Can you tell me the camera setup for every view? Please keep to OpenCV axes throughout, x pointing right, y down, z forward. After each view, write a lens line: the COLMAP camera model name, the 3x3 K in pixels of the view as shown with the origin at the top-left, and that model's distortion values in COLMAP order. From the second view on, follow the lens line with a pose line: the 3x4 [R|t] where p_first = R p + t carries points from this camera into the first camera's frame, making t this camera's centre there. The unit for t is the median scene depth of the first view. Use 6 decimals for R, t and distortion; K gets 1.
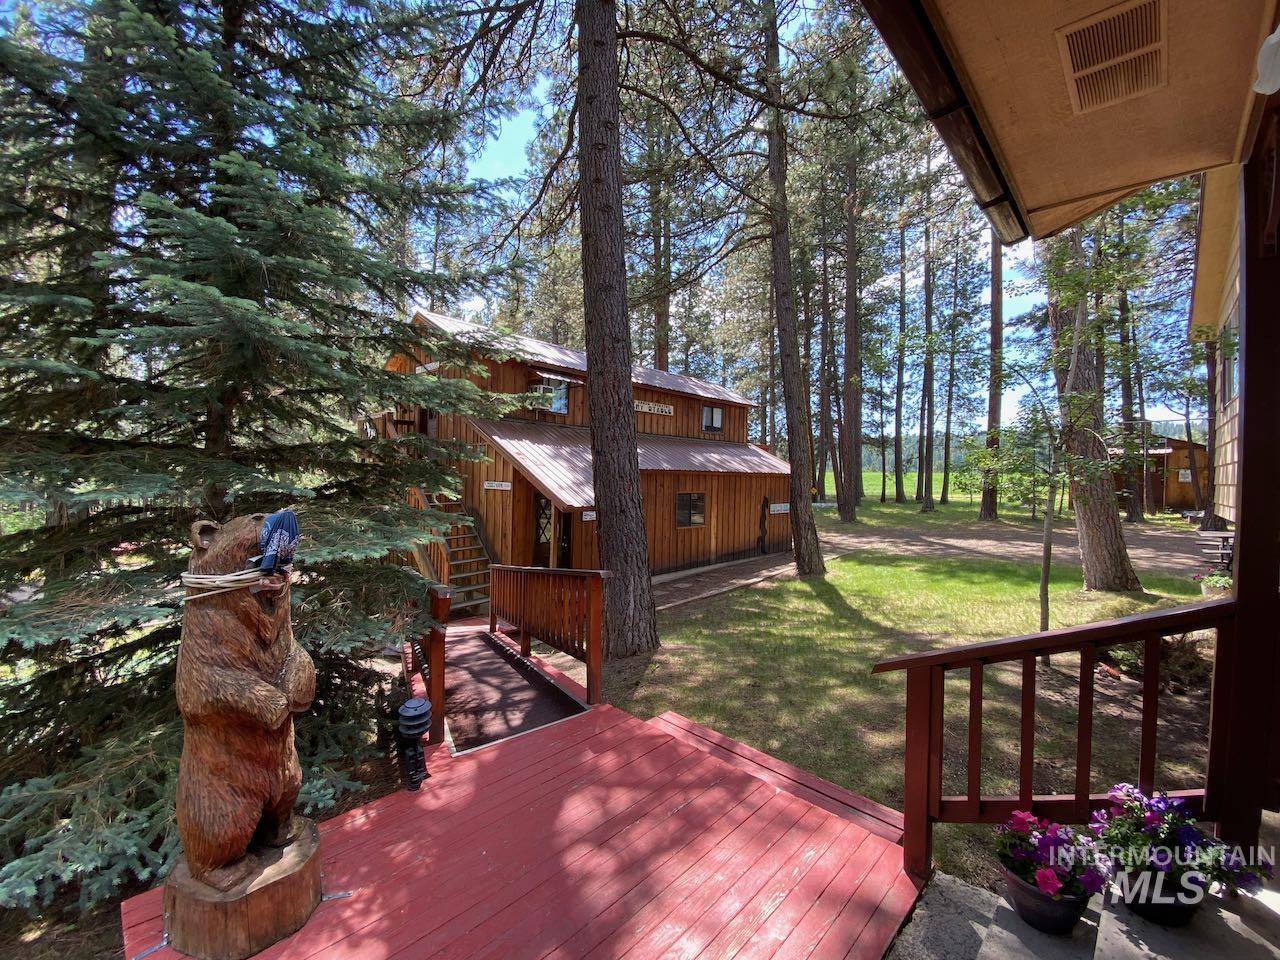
lens RADIAL K [[528.2, 0, 640.1], [0, 528.2, 475.8], [0, 0, 1]] dist [0.000520, -0.017703]
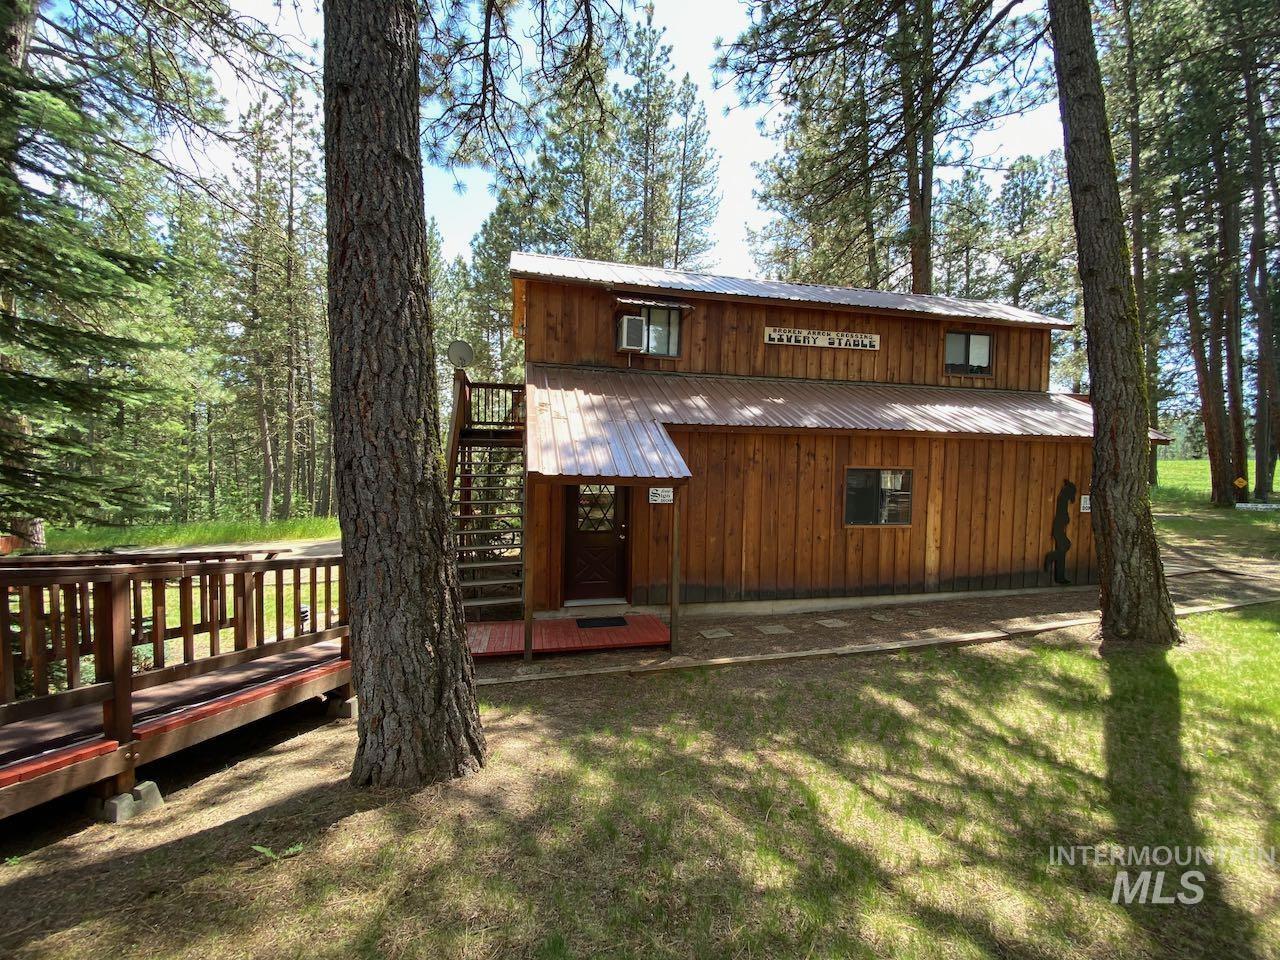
lens RADIAL K [[528.2, 0, 640.1], [0, 528.2, 475.8], [0, 0, 1]] dist [0.000520, -0.017703]
pose [[0.833393, 0.011176, -0.552567, 0.185911], [-0.003474, 0.999882, 0.014983, 0.030353], [0.552669, -0.010567, 0.833334, 0.330319]]
